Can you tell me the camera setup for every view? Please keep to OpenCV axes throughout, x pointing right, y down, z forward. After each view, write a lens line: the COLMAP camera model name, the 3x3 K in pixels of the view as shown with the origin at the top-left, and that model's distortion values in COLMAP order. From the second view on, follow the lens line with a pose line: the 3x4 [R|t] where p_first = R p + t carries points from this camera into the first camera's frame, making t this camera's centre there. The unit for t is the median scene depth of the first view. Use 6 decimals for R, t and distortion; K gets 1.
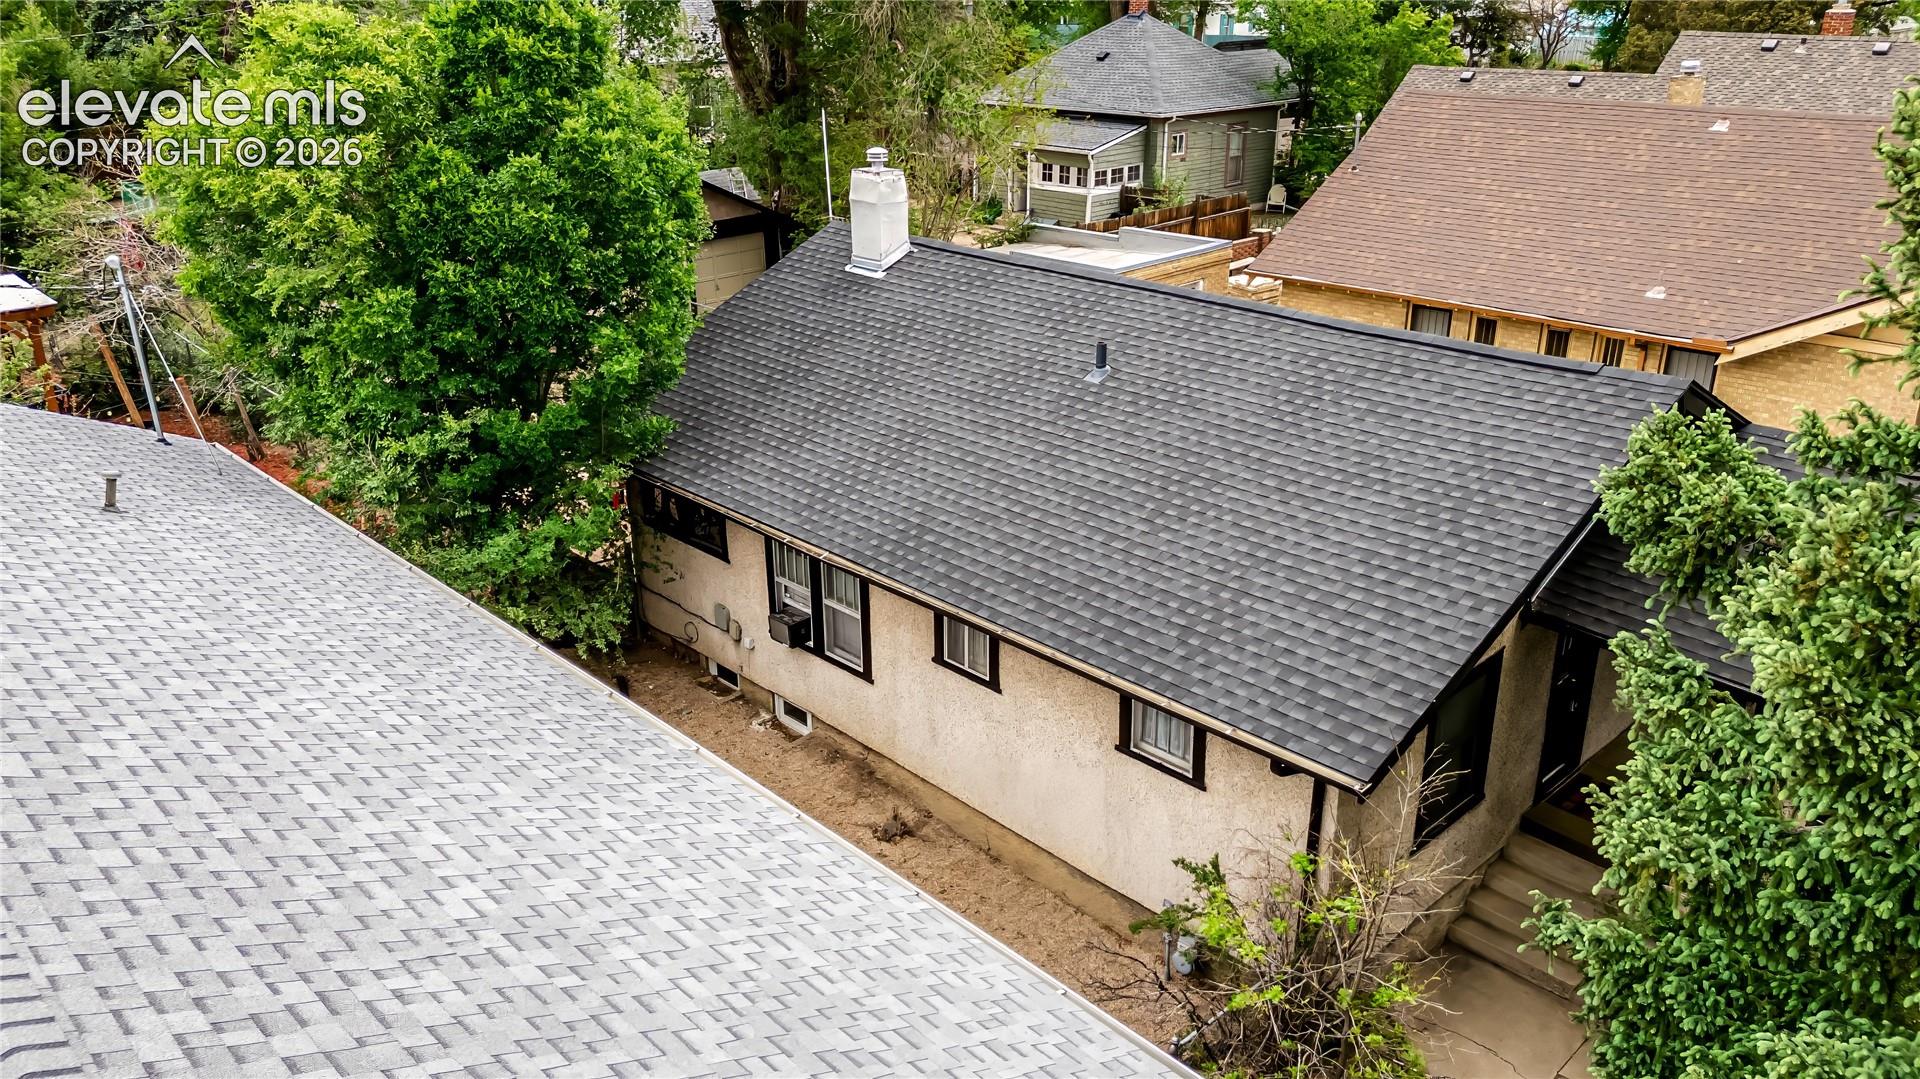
lens RADIAL K [[1418.7, 0, 960.0], [0, 1418.7, 539.5], [0, 0, 1]] dist [0.056517, -0.058509]
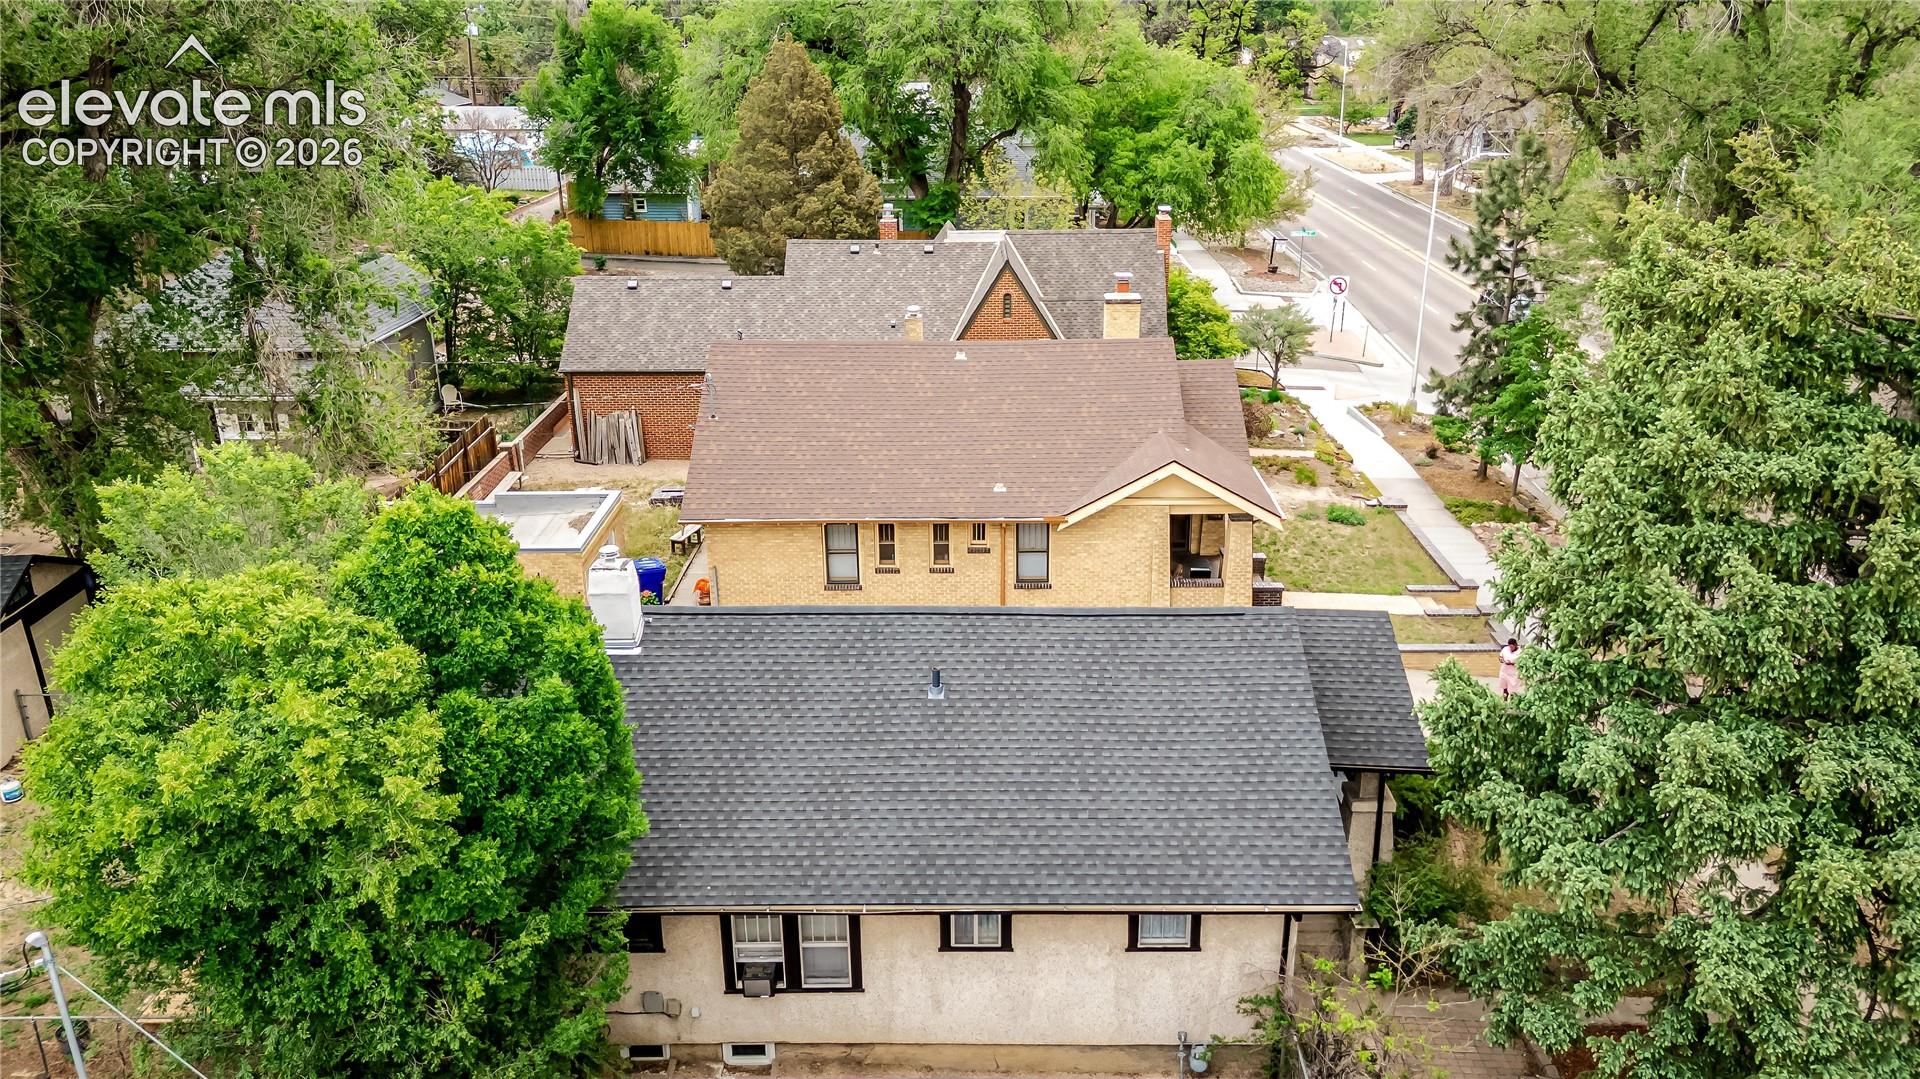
lens RADIAL K [[1418.7, 0, 960.0], [0, 1418.7, 539.5], [0, 0, 1]] dist [0.056517, -0.058509]
pose [[0.690721, -0.245444, 0.680192, -0.718919], [0.267709, 0.960594, 0.074773, -0.330428], [-0.671741, 0.130446, 0.729210, -0.001854]]
